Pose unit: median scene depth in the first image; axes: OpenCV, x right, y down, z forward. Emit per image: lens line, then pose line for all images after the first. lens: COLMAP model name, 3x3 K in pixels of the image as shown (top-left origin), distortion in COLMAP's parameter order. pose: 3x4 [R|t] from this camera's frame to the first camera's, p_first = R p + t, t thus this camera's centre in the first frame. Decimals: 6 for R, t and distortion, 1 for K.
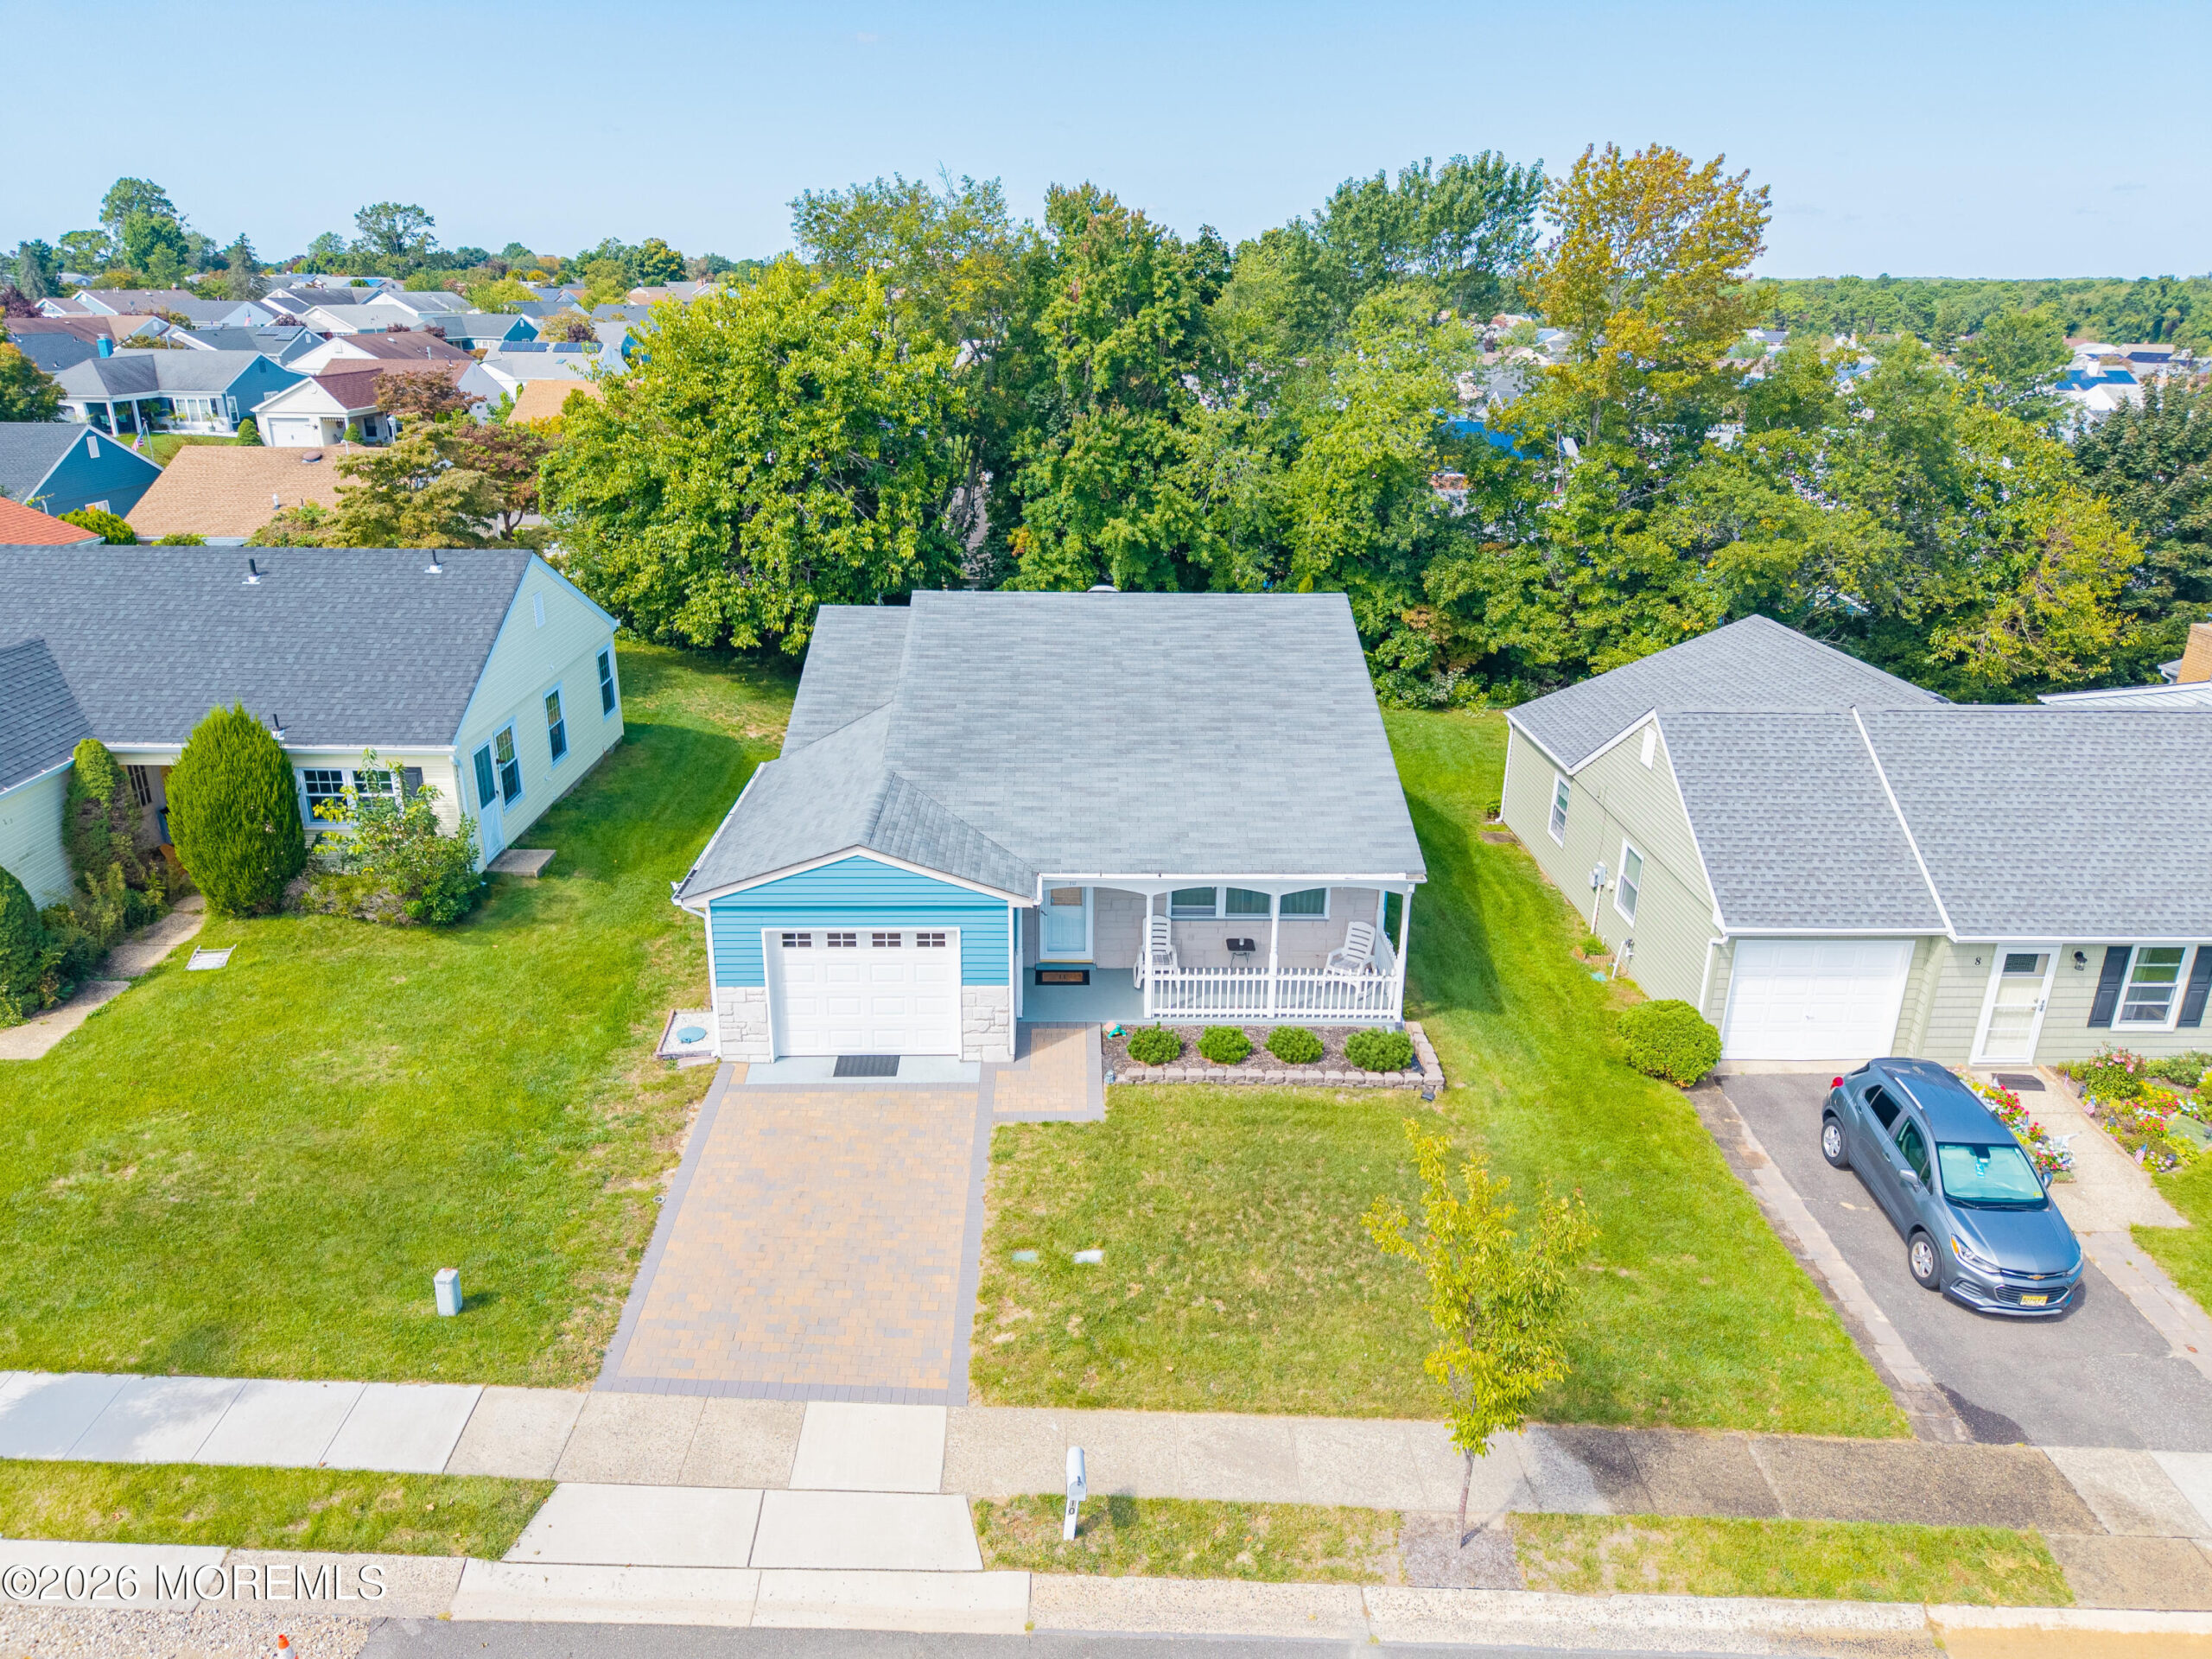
lens RADIAL K [[1536.7, 0, 1106.0], [0, 1536.7, 829.5], [0, 0, 1]] dist [0.016076, -0.007750]
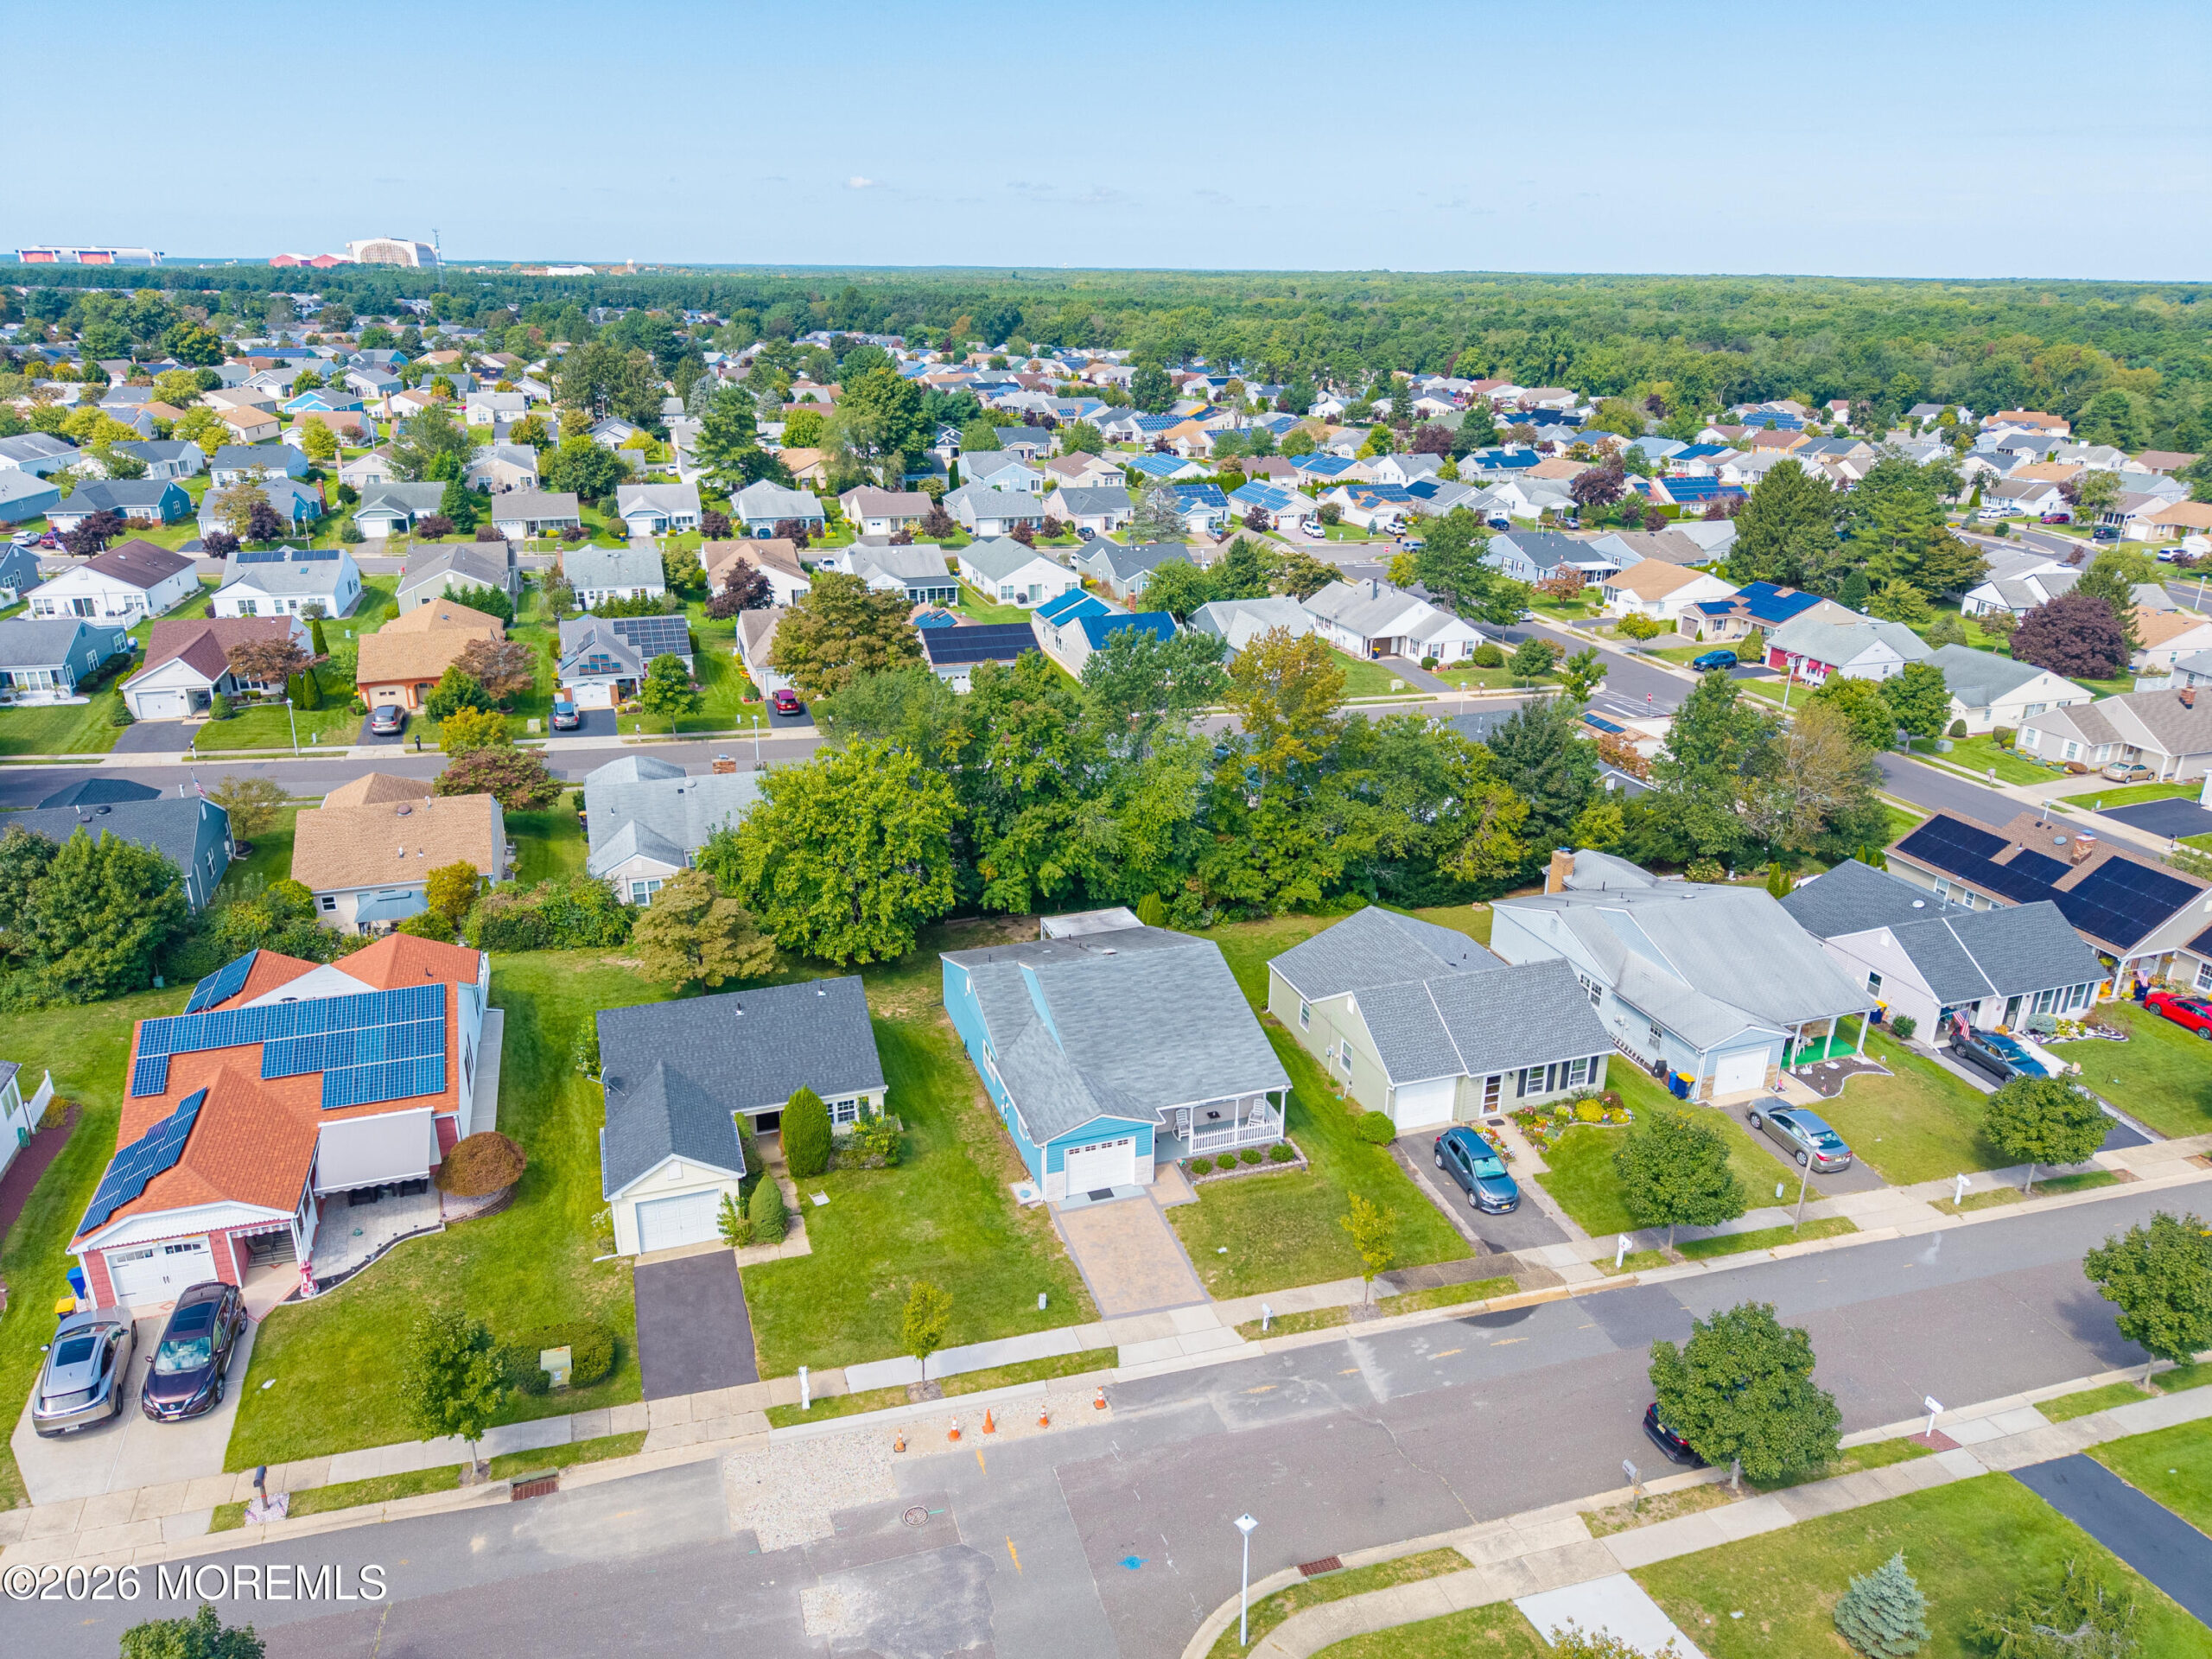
lens RADIAL K [[1545.7, 0, 1106.0], [0, 1545.7, 829.5], [0, 0, 1]] dist [0.107930, -0.171980]
pose [[0.953027, -0.114304, 0.280488, -0.788223], [0.108763, 0.993441, 0.035296, -0.531321], [-0.282682, -0.003132, 0.959208, -1.463729]]
